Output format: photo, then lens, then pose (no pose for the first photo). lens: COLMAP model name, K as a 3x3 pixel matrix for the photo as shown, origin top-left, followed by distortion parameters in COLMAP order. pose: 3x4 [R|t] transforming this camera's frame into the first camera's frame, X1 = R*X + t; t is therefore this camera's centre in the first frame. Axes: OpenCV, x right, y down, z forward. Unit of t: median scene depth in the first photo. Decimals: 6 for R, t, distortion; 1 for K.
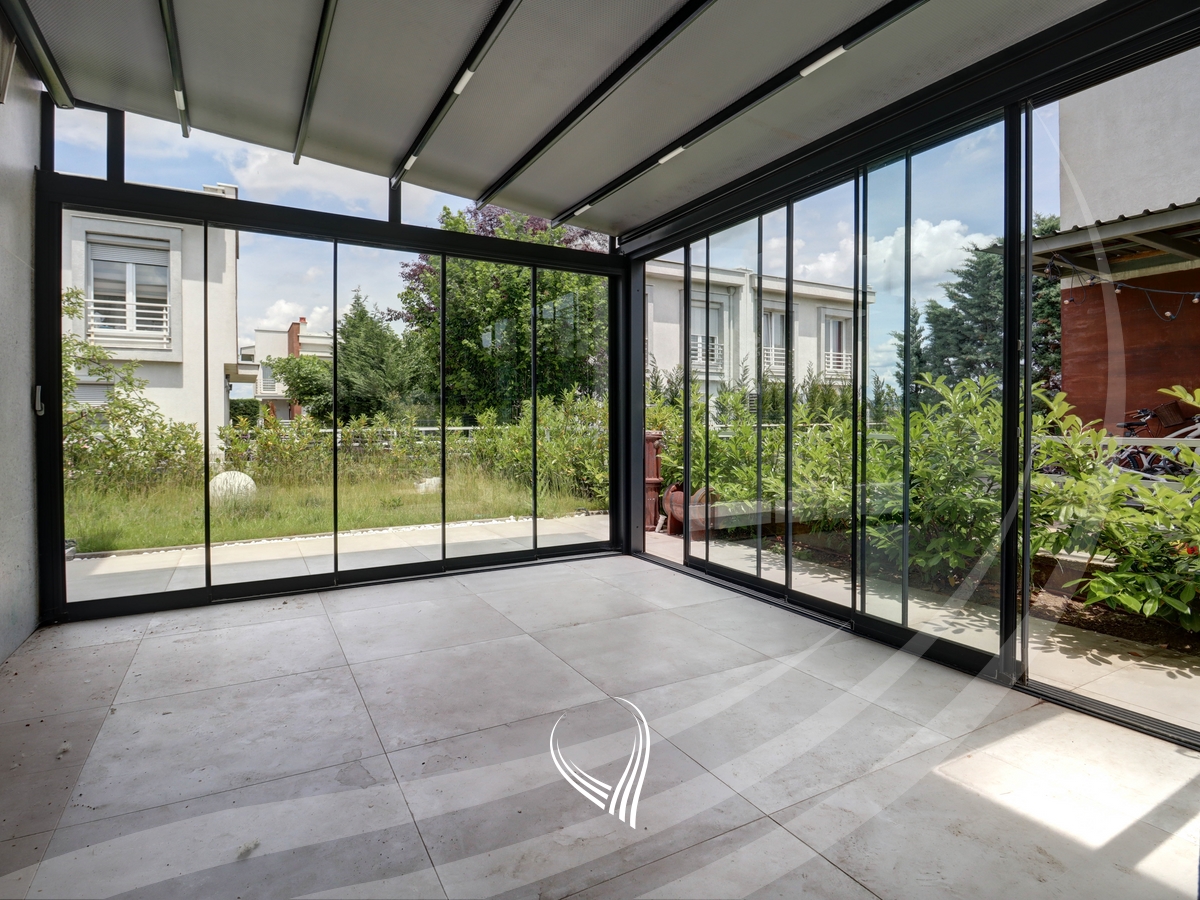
lens RADIAL K [[627.3, 0, 603.3], [0, 627.3, 432.0], [0, 0, 1]] dist [0.004618, -0.015570]
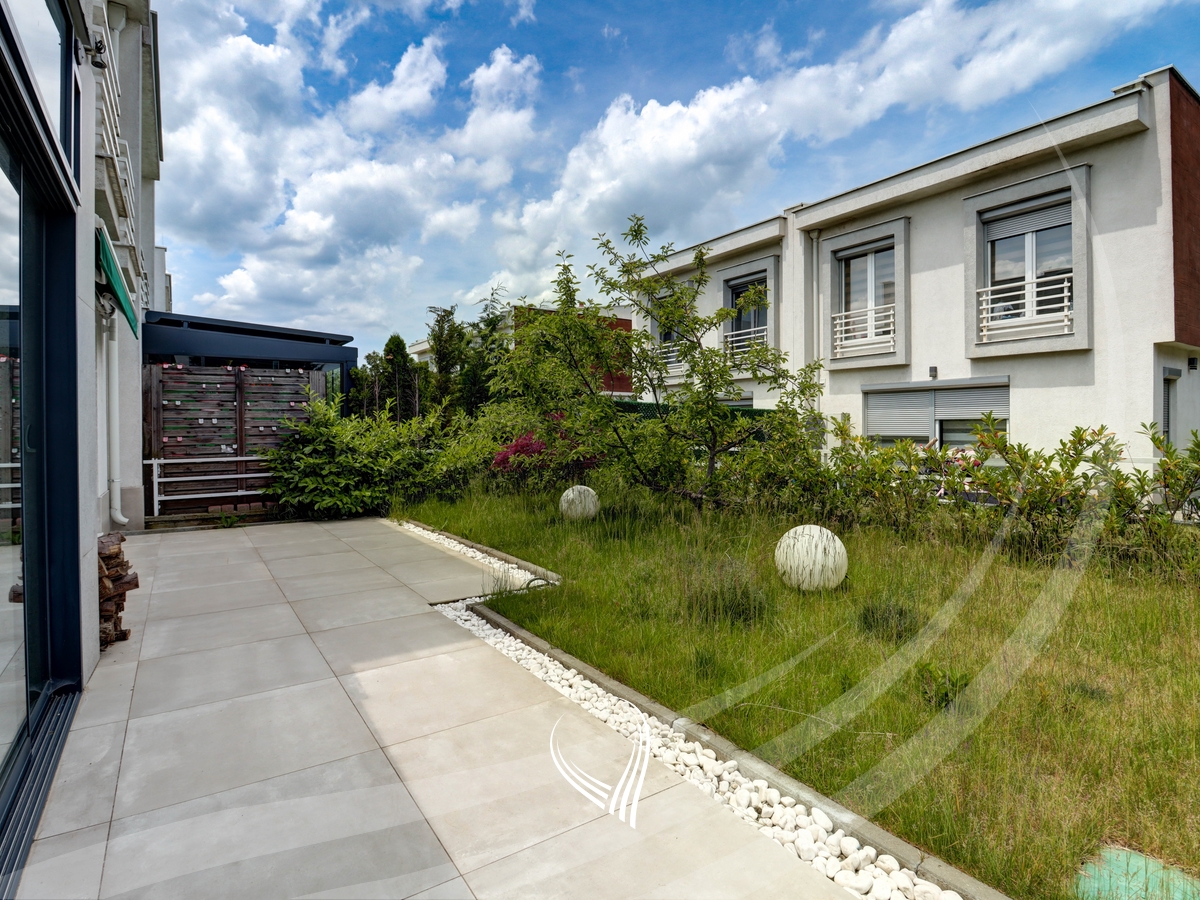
lens RADIAL K [[627.3, 0, 603.3], [0, 627.3, 432.0], [0, 0, 1]] dist [0.004618, -0.015570]
pose [[0.077473, 0.015942, -0.996867, 0.008924], [-0.009048, 0.999842, 0.015286, -0.020340], [0.996953, 0.007835, 0.077605, 0.384724]]
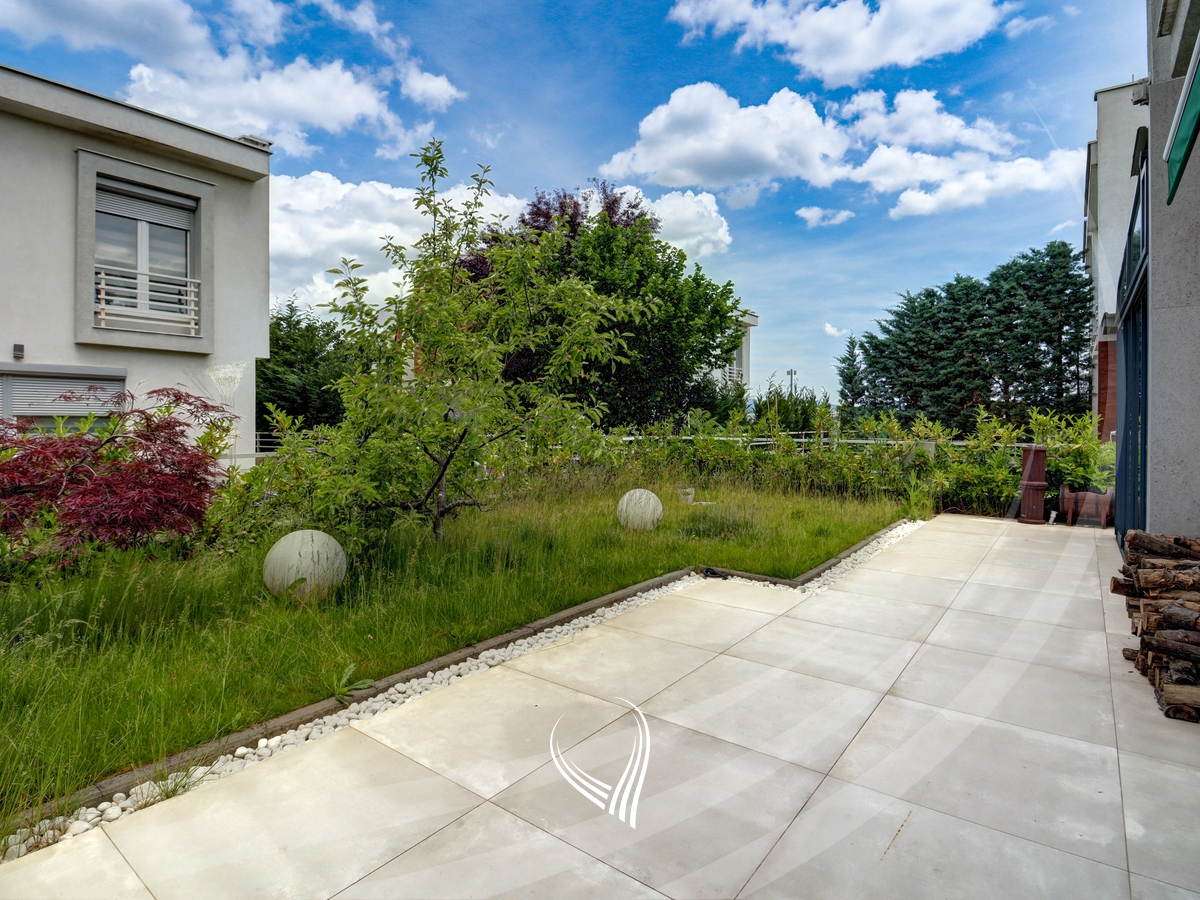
lens RADIAL K [[627.3, 0, 603.3], [0, 627.3, 432.0], [0, 0, 1]] dist [0.004618, -0.015570]
pose [[0.924127, 0.002555, 0.382076, -0.519281], [-0.000599, 0.999986, -0.005238, -0.008051], [-0.382084, 0.004612, 0.924116, 0.076277]]
